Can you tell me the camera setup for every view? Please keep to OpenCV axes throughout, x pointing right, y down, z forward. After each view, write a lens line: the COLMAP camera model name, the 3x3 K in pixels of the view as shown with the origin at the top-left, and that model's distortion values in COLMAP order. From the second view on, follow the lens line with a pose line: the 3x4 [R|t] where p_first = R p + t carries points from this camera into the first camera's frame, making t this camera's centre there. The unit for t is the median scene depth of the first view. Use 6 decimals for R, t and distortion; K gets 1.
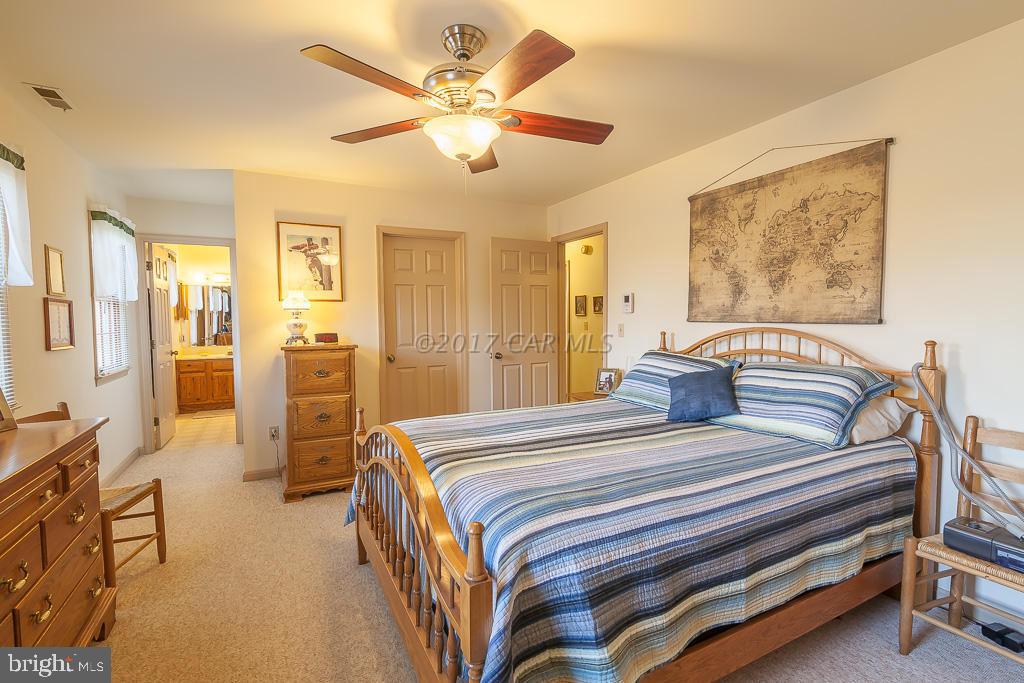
lens RADIAL K [[465.4, 0, 509.6], [0, 465.4, 343.8], [0, 0, 1]] dist [-0.003669, 0.001424]
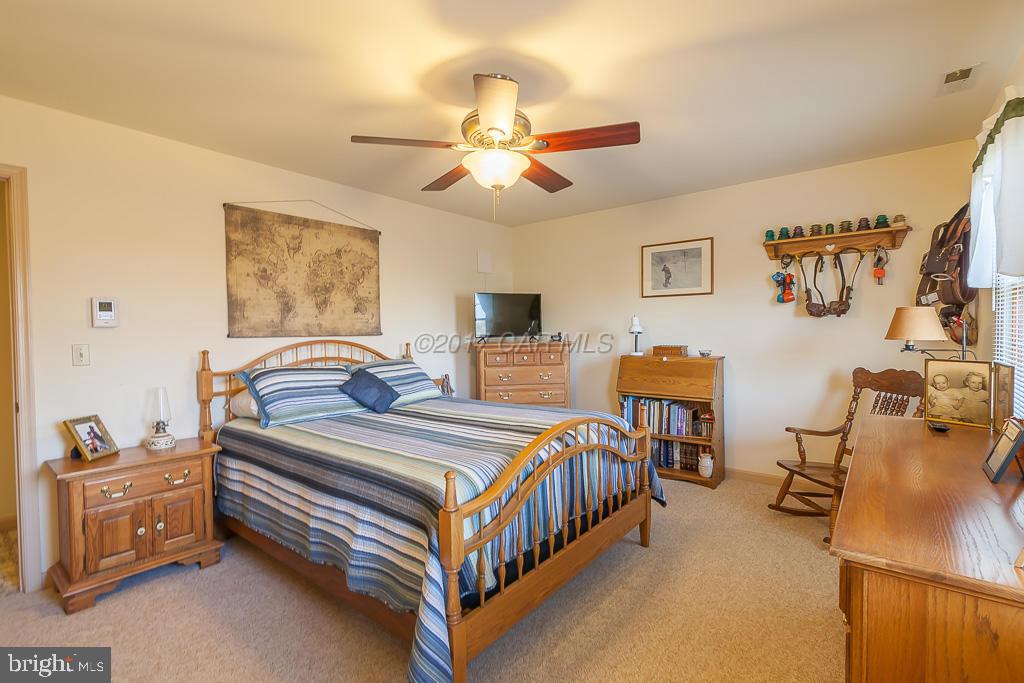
lens RADIAL K [[465.4, 0, 510.0], [0, 465.4, 342.5], [0, 0, 1]] dist [-0.003669, 0.001424]
pose [[-0.406994, -0.019253, 0.913228, -0.806346], [0.061819, 0.996905, 0.048568, -0.056780], [-0.911337, 0.076221, -0.404544, 1.019300]]
